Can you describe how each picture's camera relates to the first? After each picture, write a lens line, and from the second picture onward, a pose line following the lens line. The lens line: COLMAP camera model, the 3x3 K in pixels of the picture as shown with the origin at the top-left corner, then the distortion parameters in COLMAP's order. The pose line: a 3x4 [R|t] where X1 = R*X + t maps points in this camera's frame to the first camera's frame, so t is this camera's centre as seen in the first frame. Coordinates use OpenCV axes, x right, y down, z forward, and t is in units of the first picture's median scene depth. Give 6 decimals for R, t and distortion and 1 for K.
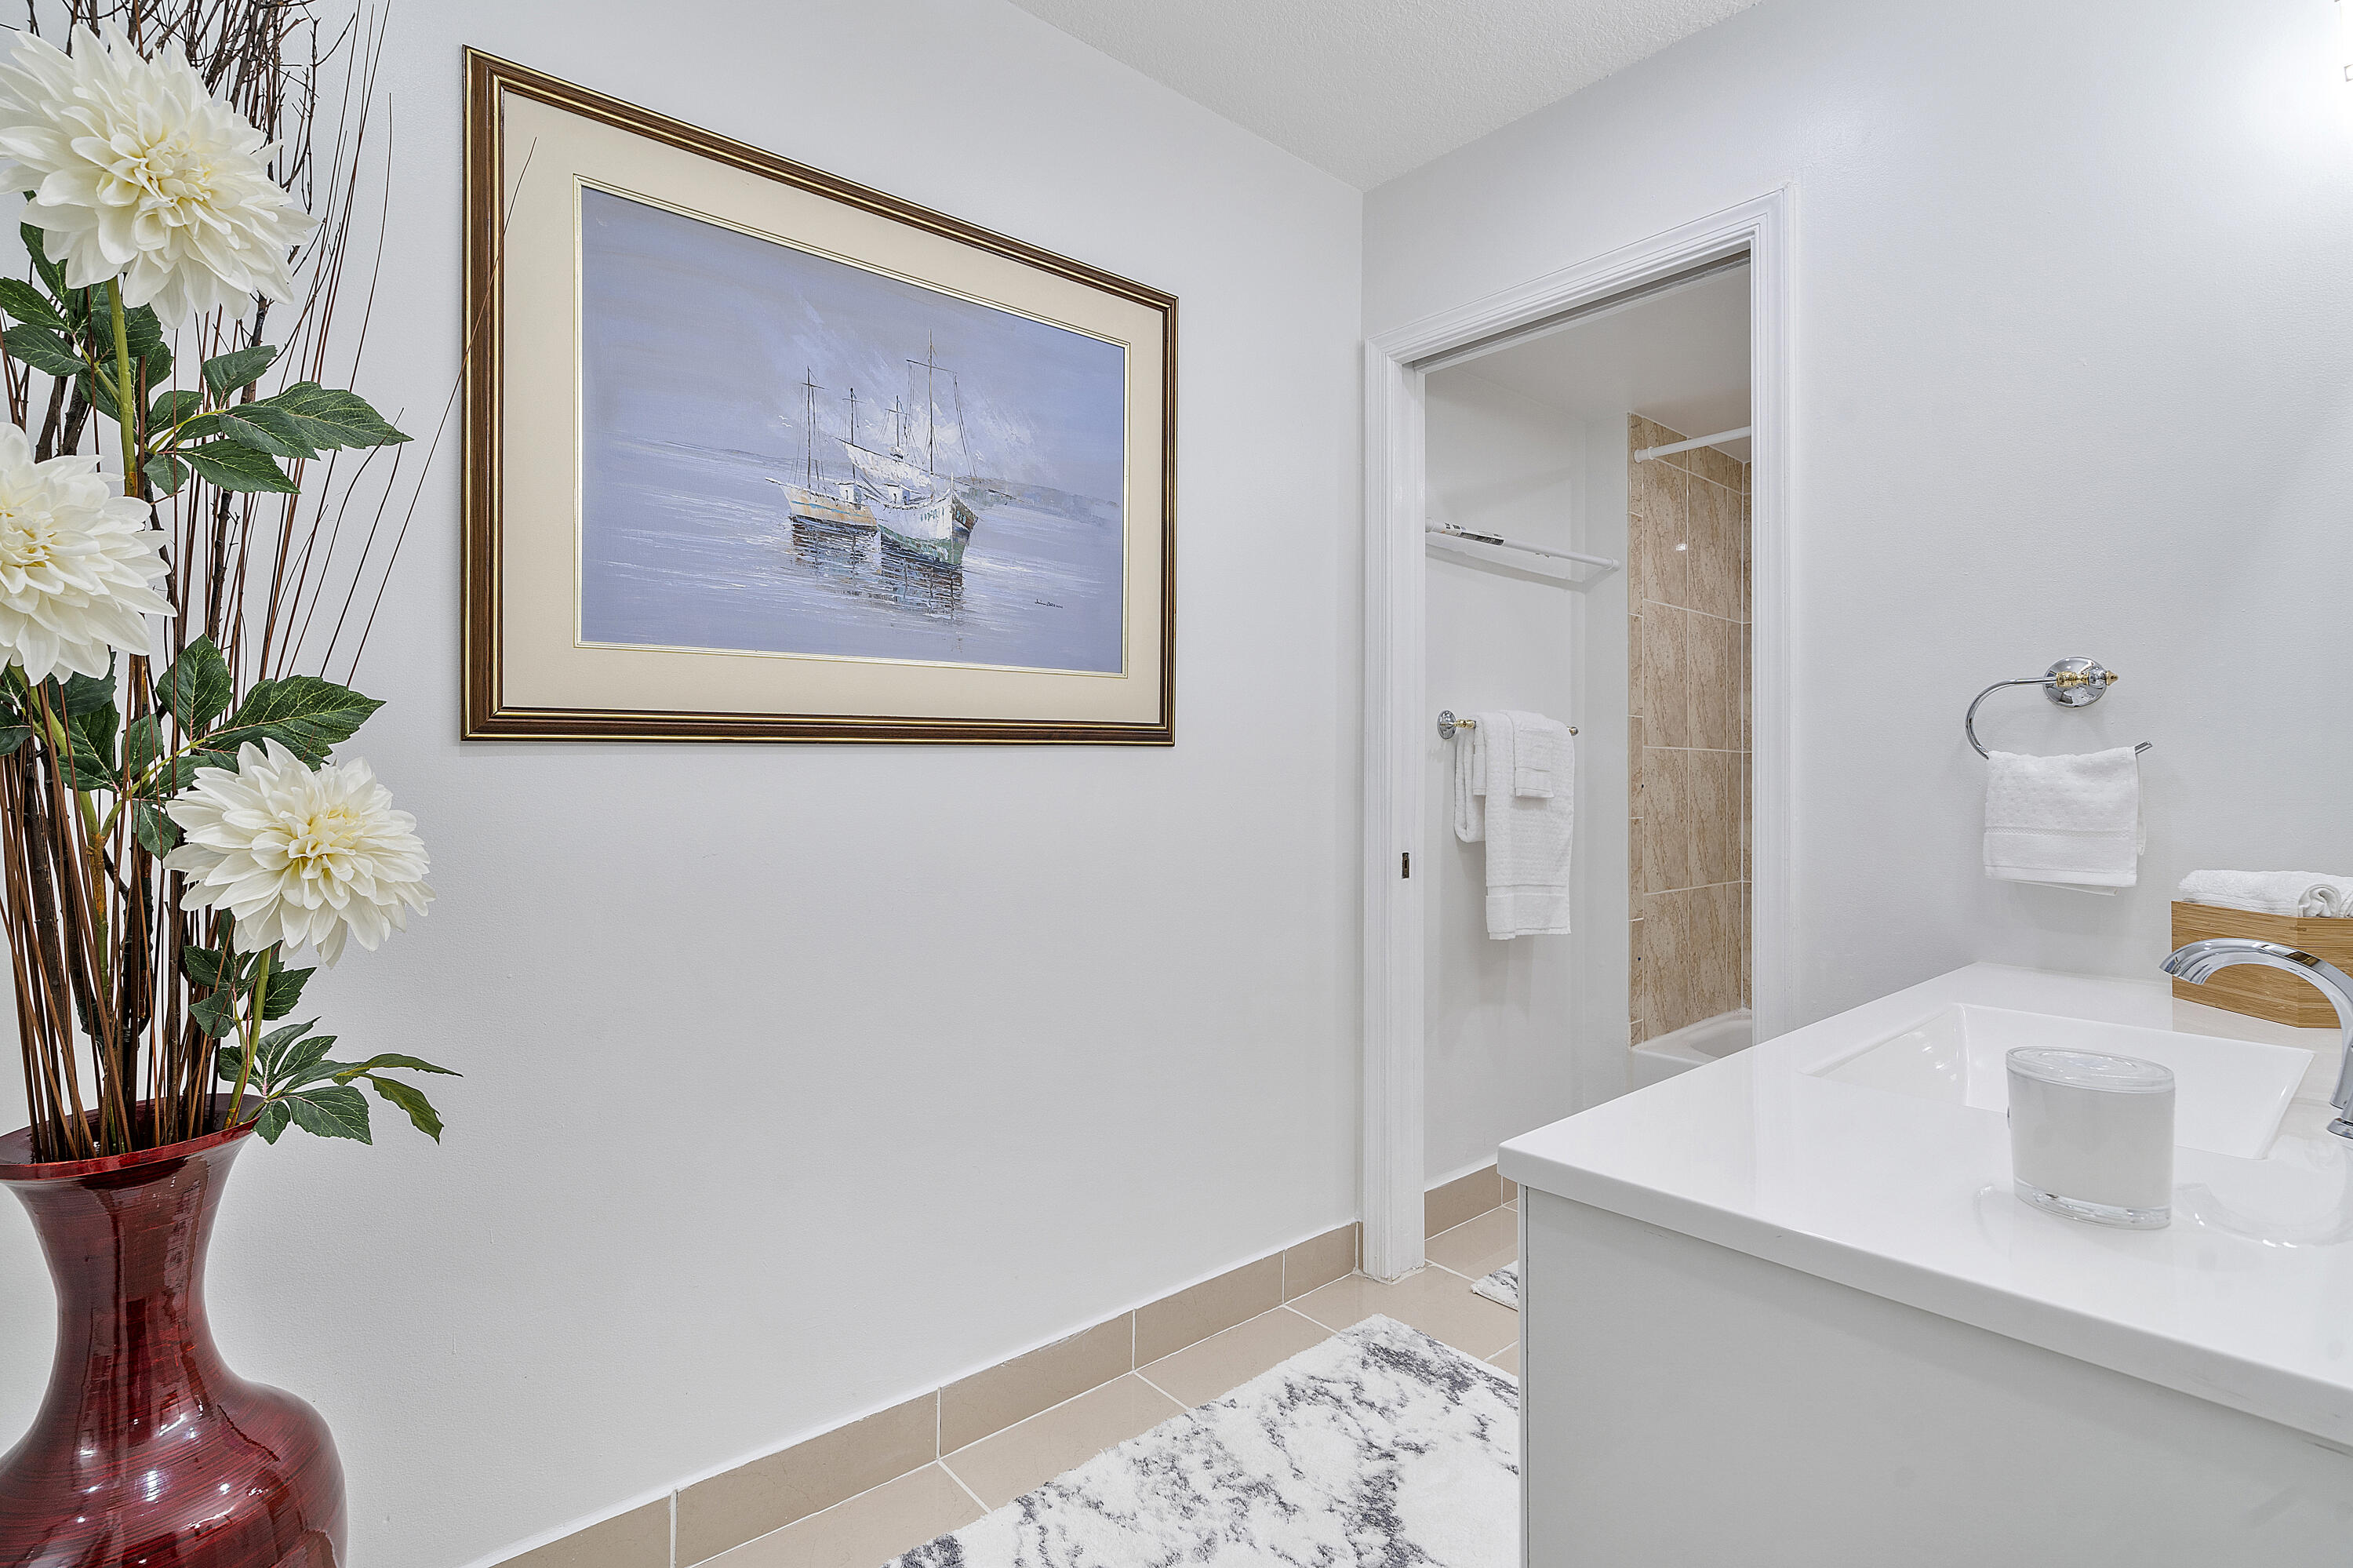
lens RADIAL K [[1108.6, 0, 1190.4], [0, 1108.6, 774.9], [0, 0, 1]] dist [0.010326, 0.000159]
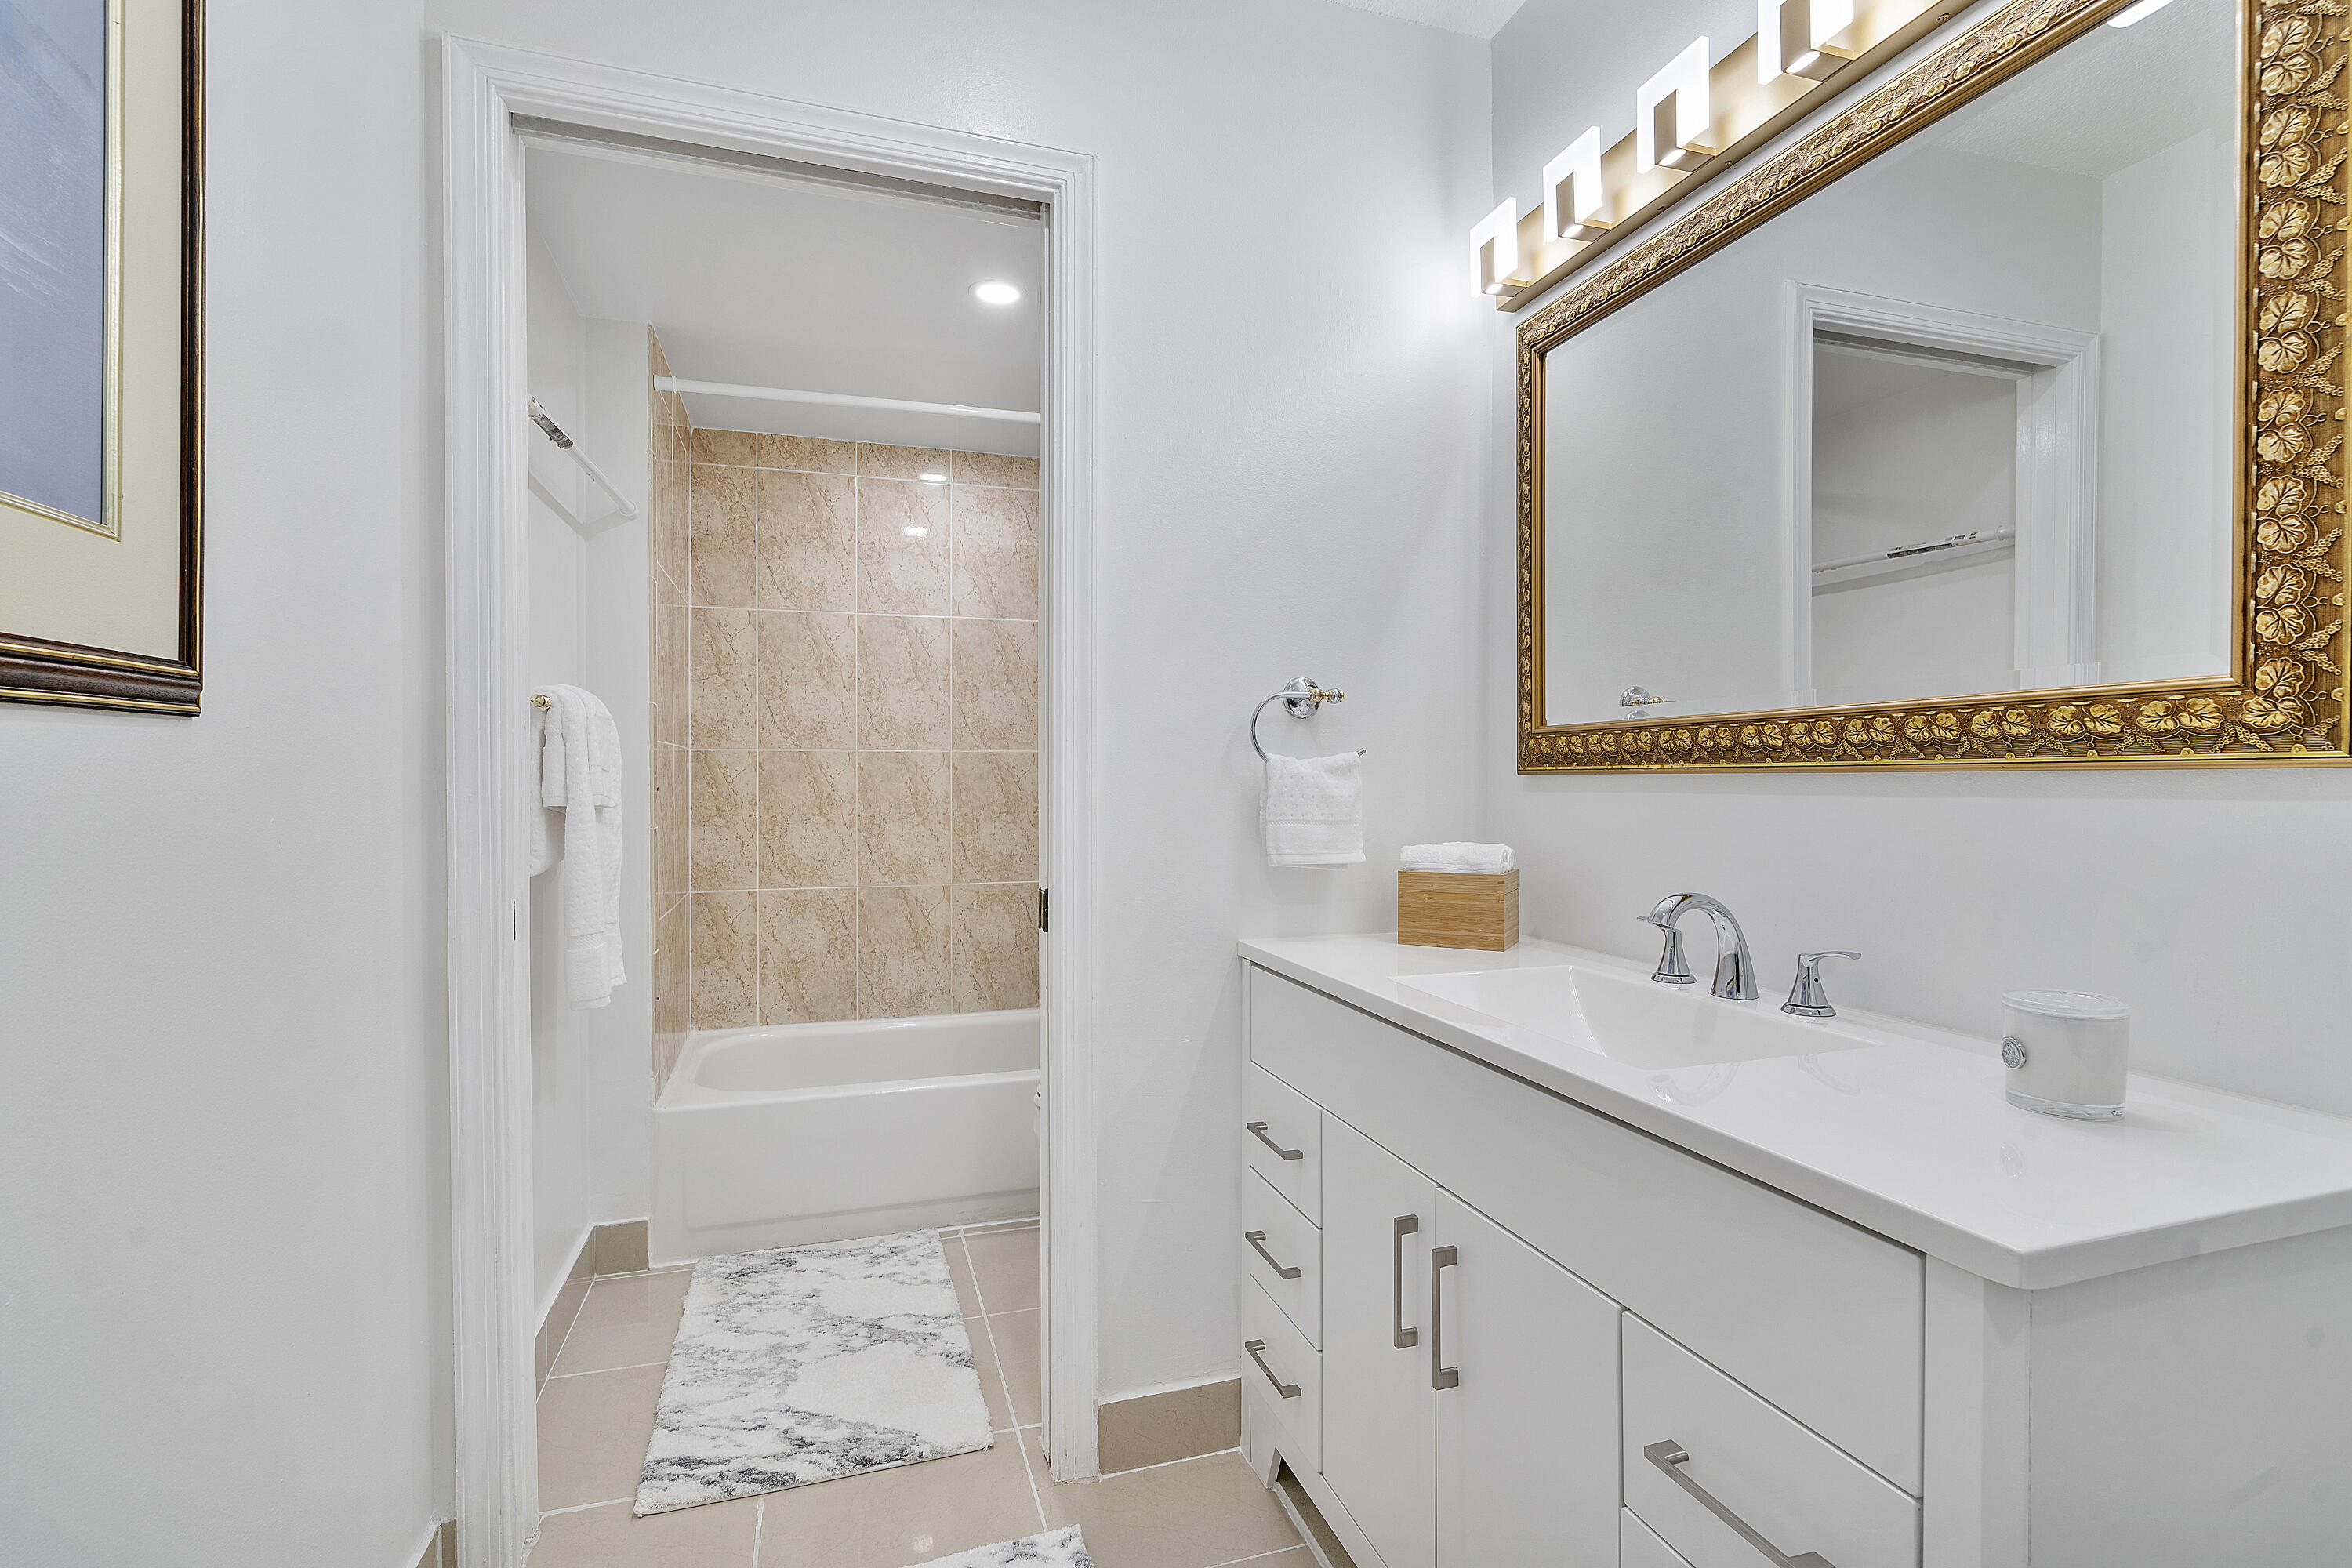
lens RADIAL K [[1100.7, 0, 1173.5], [0, 1100.7, 787.0], [0, 0, 1]] dist [0.001335, -0.001285]
pose [[0.399030, -0.012285, 0.916856, -0.346255], [0.006897, 0.999922, 0.010397, 0.000134], [-0.916912, 0.002174, 0.399083, 0.641507]]
